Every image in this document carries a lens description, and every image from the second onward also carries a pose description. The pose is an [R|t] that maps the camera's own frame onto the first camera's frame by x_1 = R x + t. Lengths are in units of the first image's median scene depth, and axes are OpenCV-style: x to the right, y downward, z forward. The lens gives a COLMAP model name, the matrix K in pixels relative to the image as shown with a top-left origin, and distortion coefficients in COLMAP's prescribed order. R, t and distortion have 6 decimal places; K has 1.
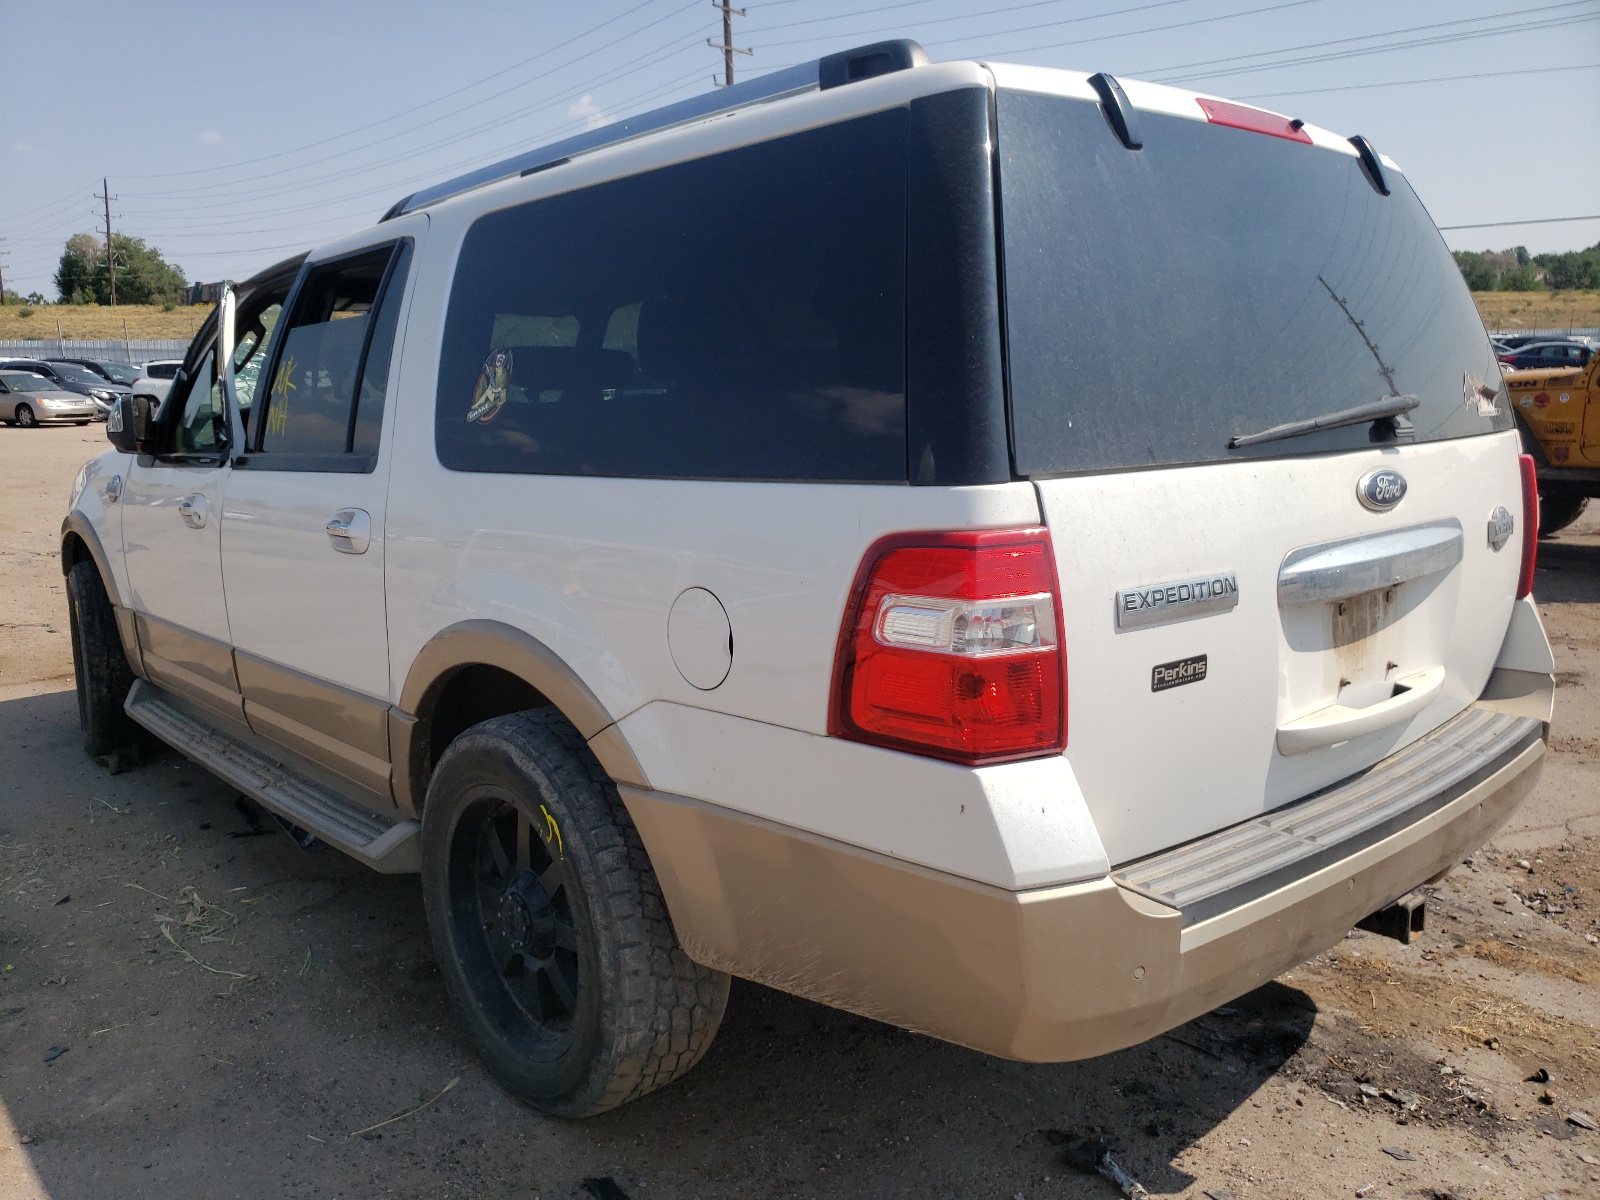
lens RADIAL K [[1279.0, 0, 796.3], [0, 1279.0, 598.8], [0, 0, 1]] dist [-0.003765, -0.001287]
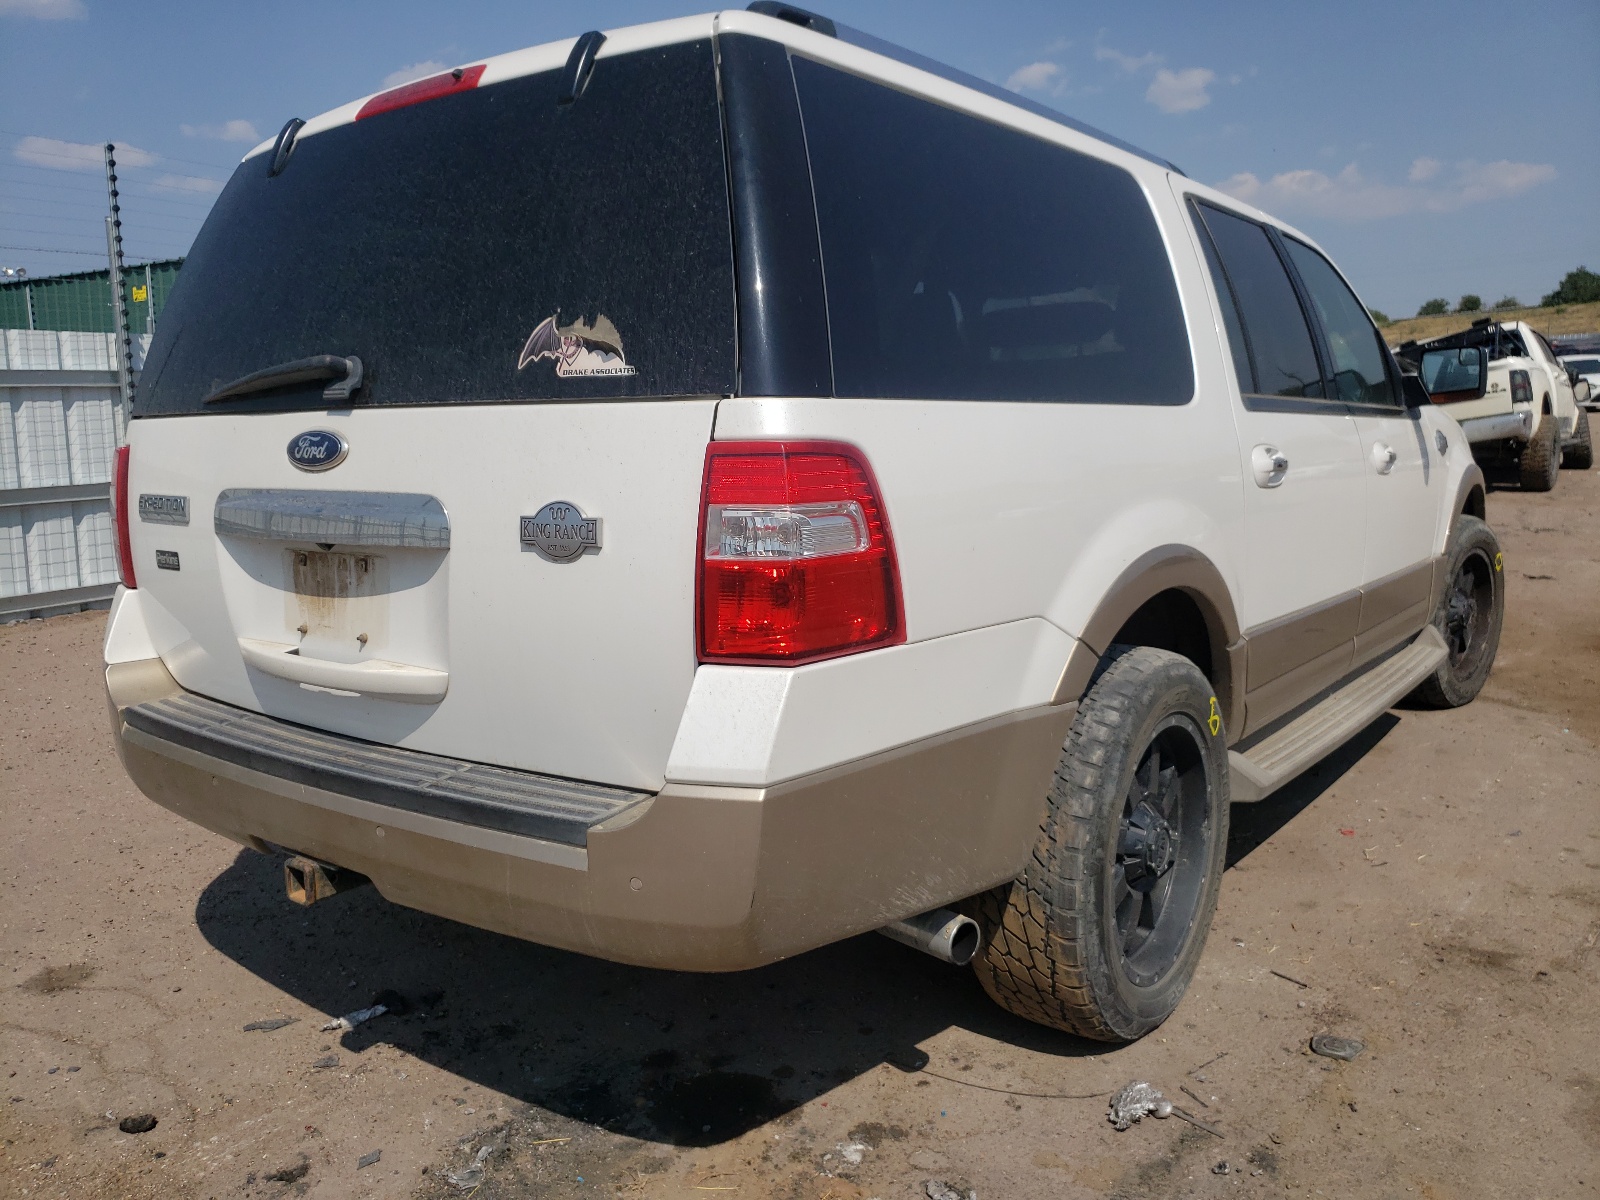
lens RADIAL K [[1279.0, 0, 796.3], [0, 1279.0, 598.8], [0, 0, 1]] dist [-0.003765, -0.001287]
pose [[0.176114, 0.147907, -0.973194, 1.483388], [-0.149666, 0.981176, 0.122036, -0.145747], [0.972925, 0.124162, 0.194936, 1.149491]]
